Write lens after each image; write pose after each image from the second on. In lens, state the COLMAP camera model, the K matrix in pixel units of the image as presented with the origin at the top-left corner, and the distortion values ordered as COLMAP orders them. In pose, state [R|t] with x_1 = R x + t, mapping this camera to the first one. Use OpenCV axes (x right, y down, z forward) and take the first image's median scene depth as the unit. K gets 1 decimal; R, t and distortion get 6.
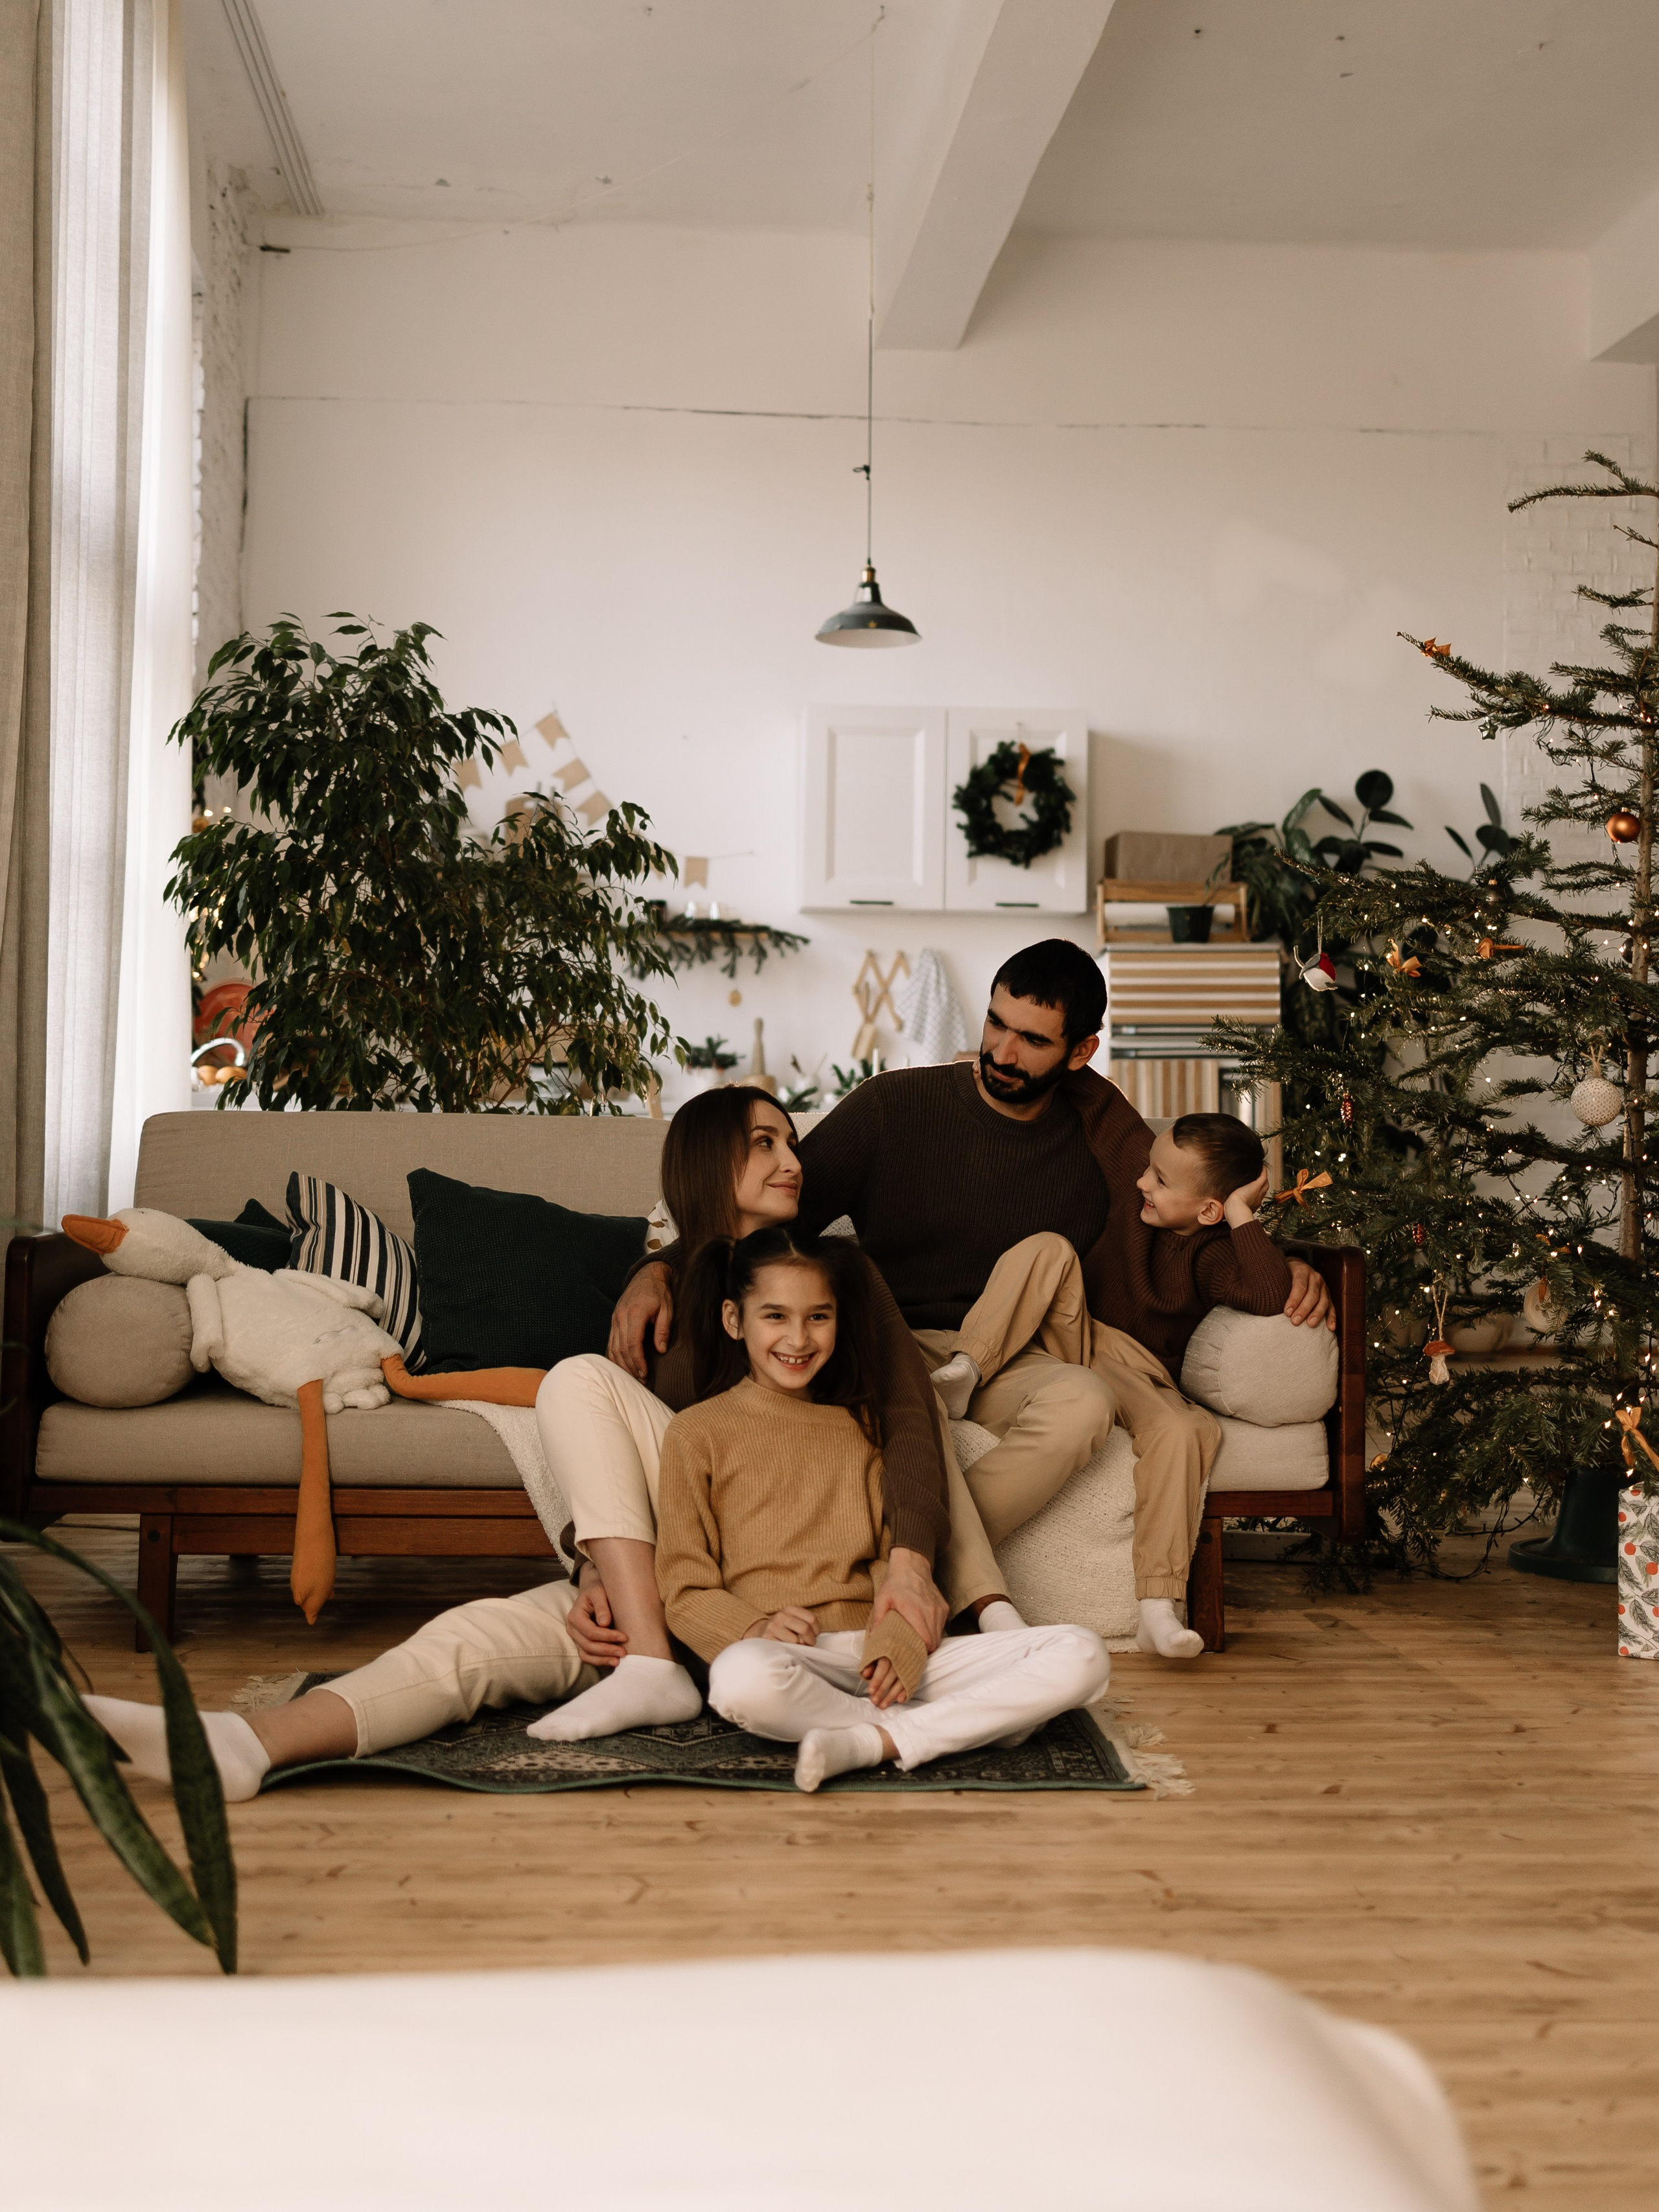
lens RADIAL K [[2957.0, 0, 1013.7], [0, 2957.0, 1109.6], [0, 0, 1]] dist [0.119914, -0.570665]
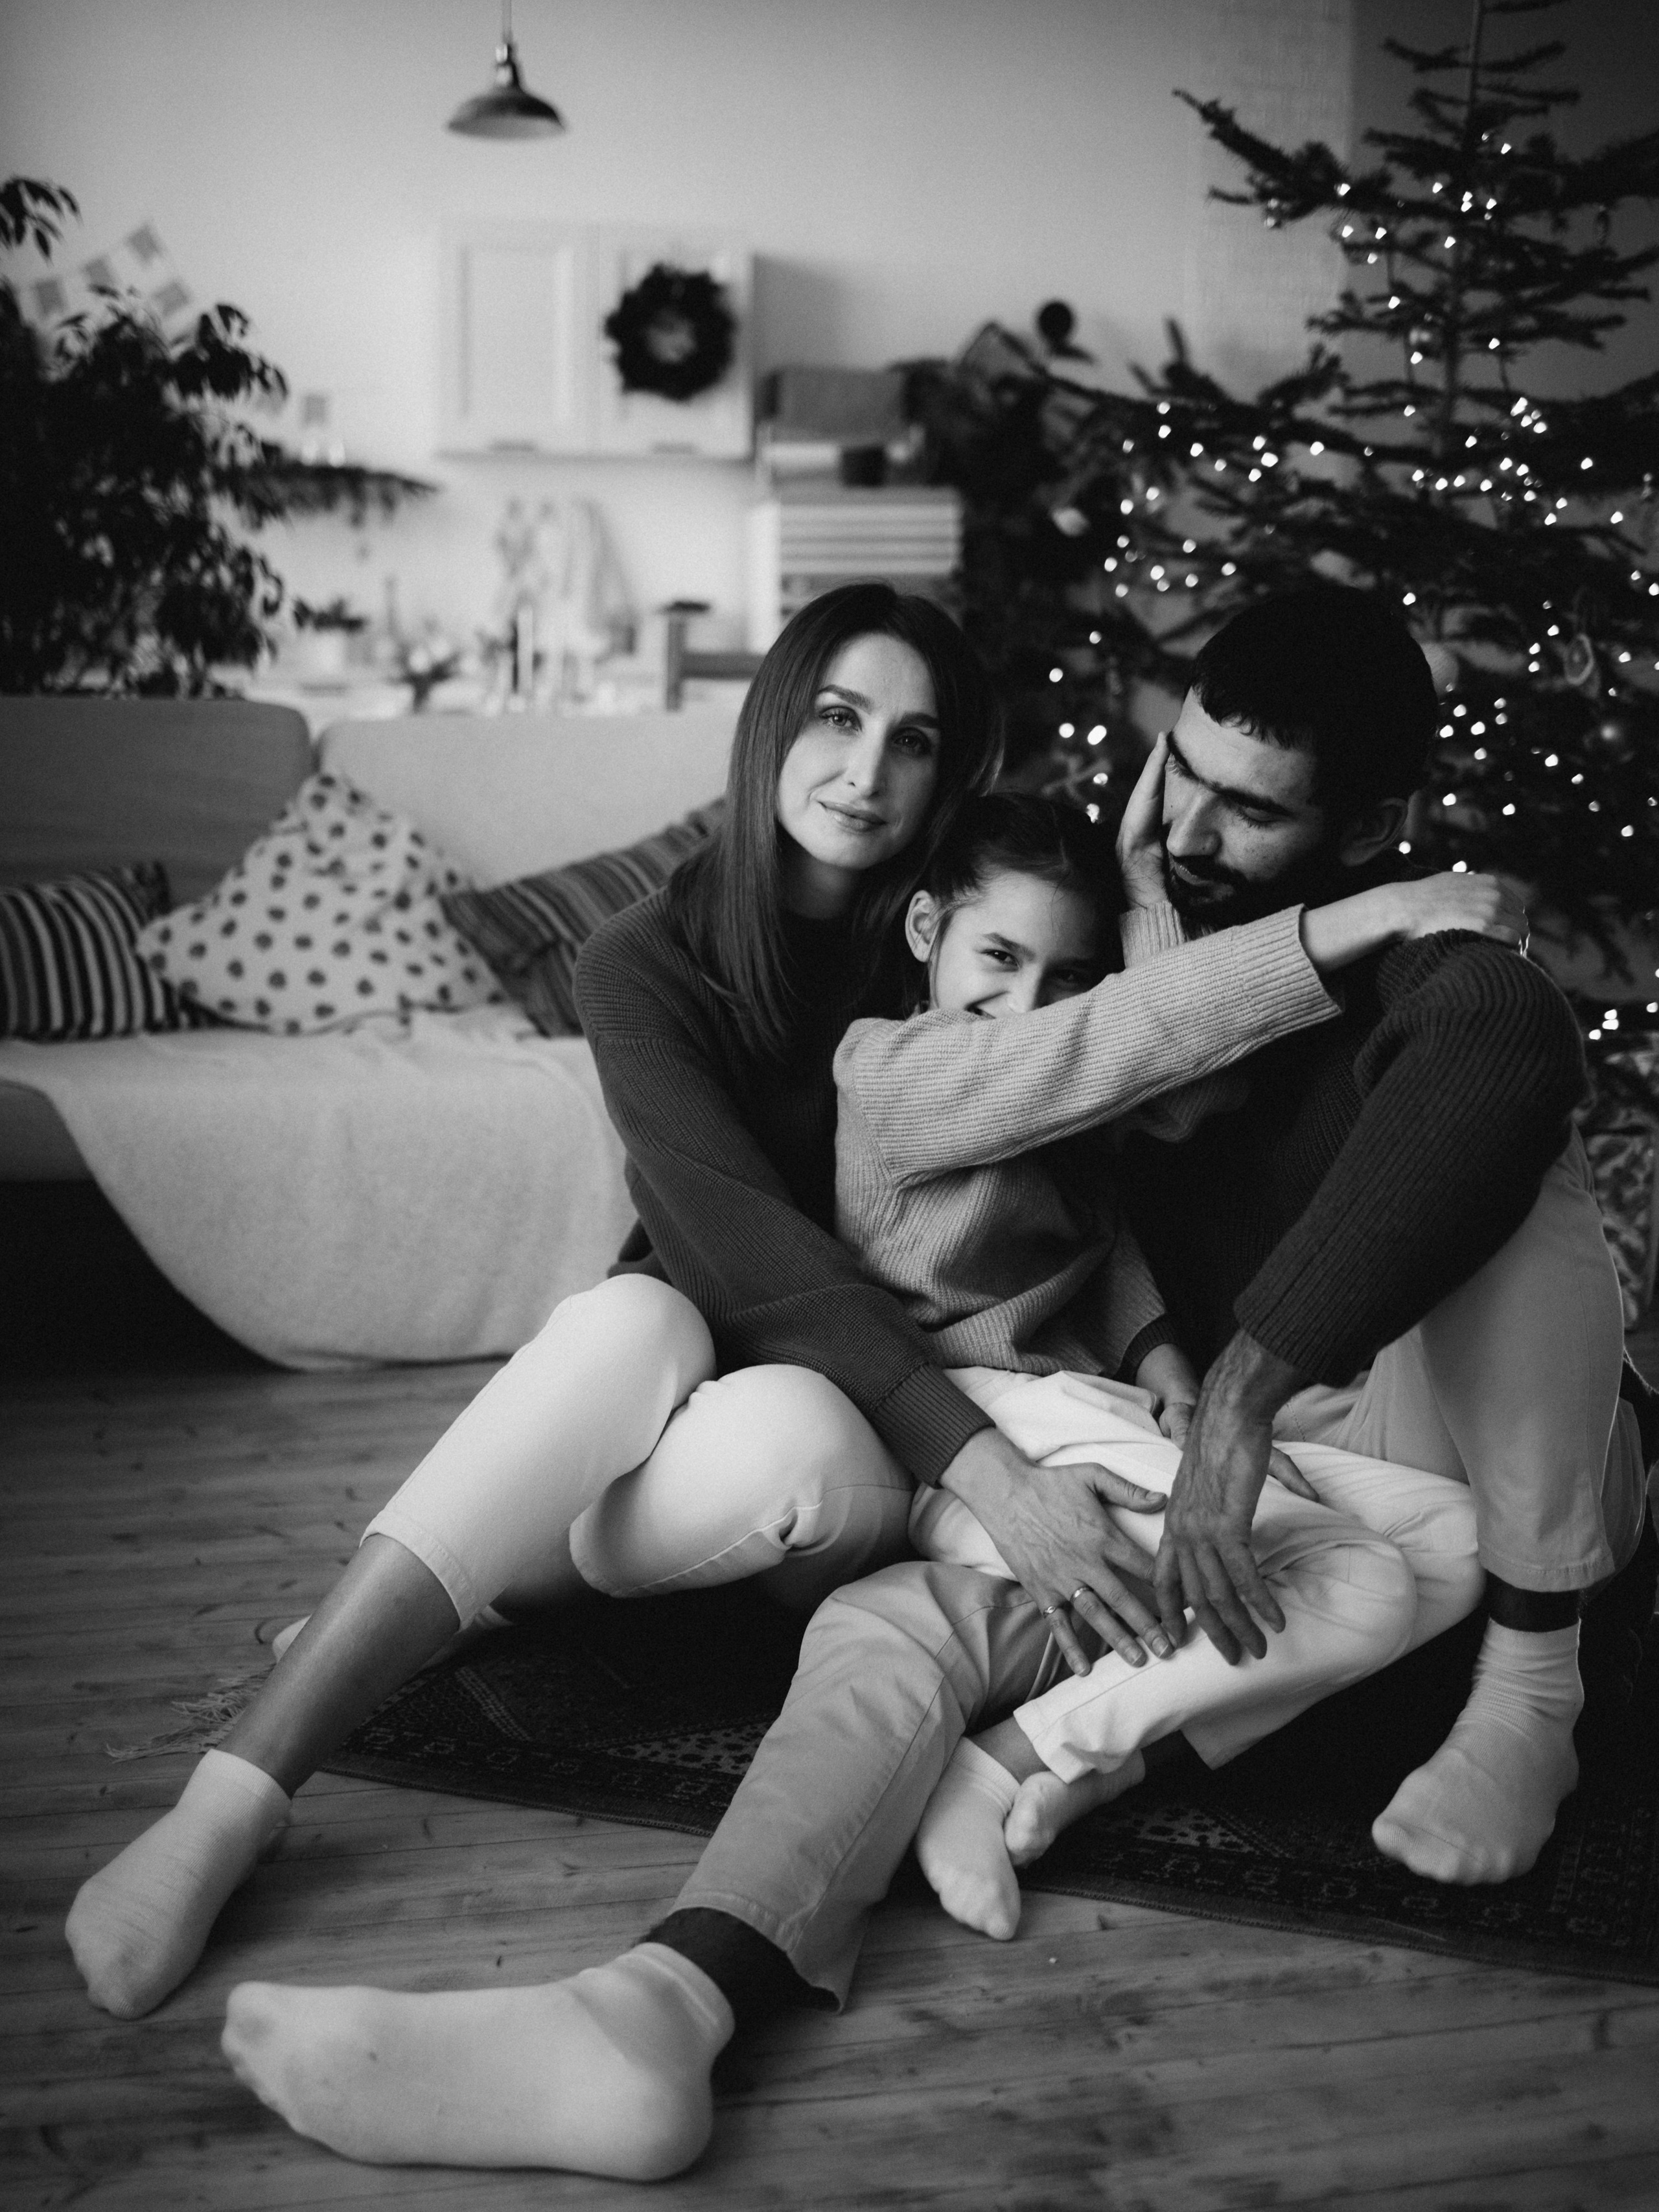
lens RADIAL K [[2470.8, 0, 832.0], [0, 2470.8, 996.2], [0, 0, 1]] dist [-0.002244, -0.232543]
pose [[0.995678, -0.021334, 0.090387, -0.029533], [0.008839, 0.990607, 0.136451, -0.006937], [-0.092450, -0.135063, 0.986515, 0.297224]]
